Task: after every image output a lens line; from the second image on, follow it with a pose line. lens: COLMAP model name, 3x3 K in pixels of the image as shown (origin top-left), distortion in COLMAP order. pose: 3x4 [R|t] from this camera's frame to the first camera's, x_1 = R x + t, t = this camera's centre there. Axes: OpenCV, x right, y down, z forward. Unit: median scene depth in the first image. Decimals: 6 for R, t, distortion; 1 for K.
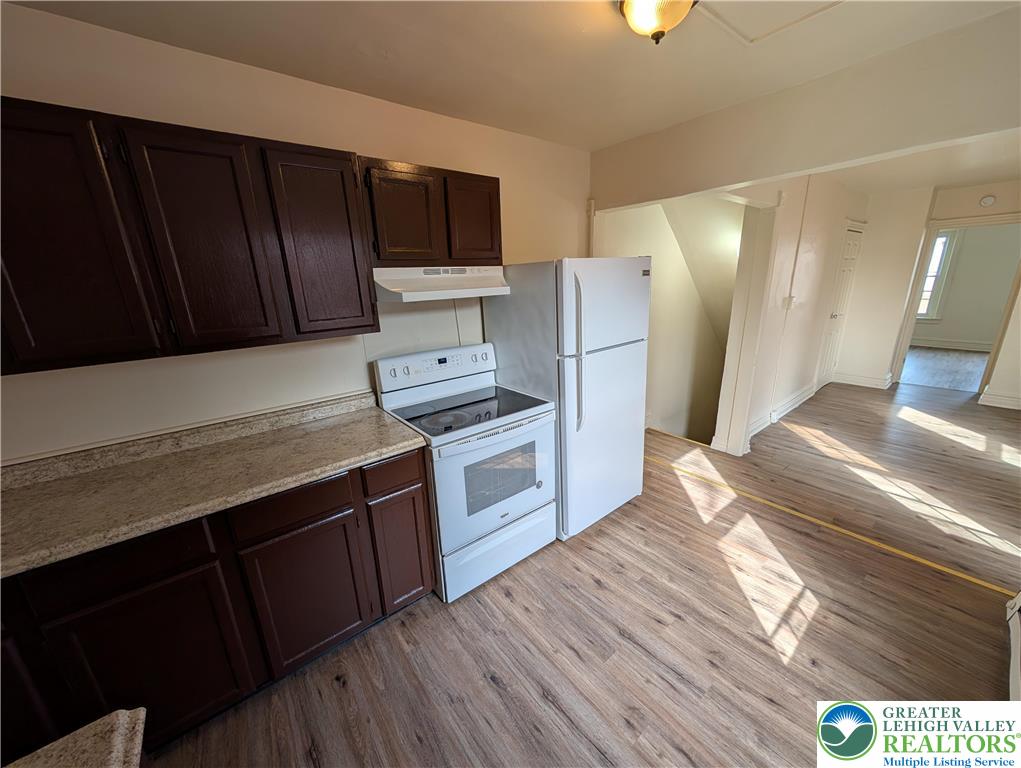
lens RADIAL K [[384.2, 0, 513.3], [0, 384.2, 386.6], [0, 0, 1]] dist [0.000906, 0.000178]
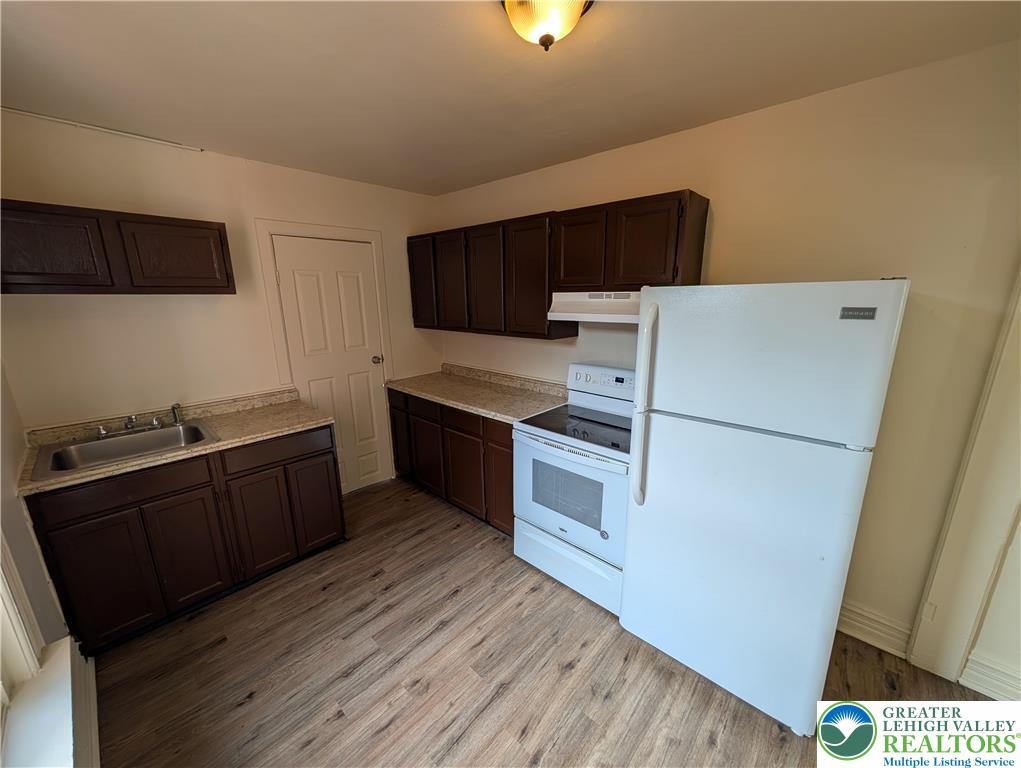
lens RADIAL K [[384.2, 0, 515.1], [0, 384.2, 385.9], [0, 0, 1]] dist [0.000906, 0.000178]
pose [[0.159994, 0.262944, -0.951453, 0.881821], [-0.268988, 0.939006, 0.214272, -0.229448], [0.949762, 0.221647, 0.220965, 0.585227]]
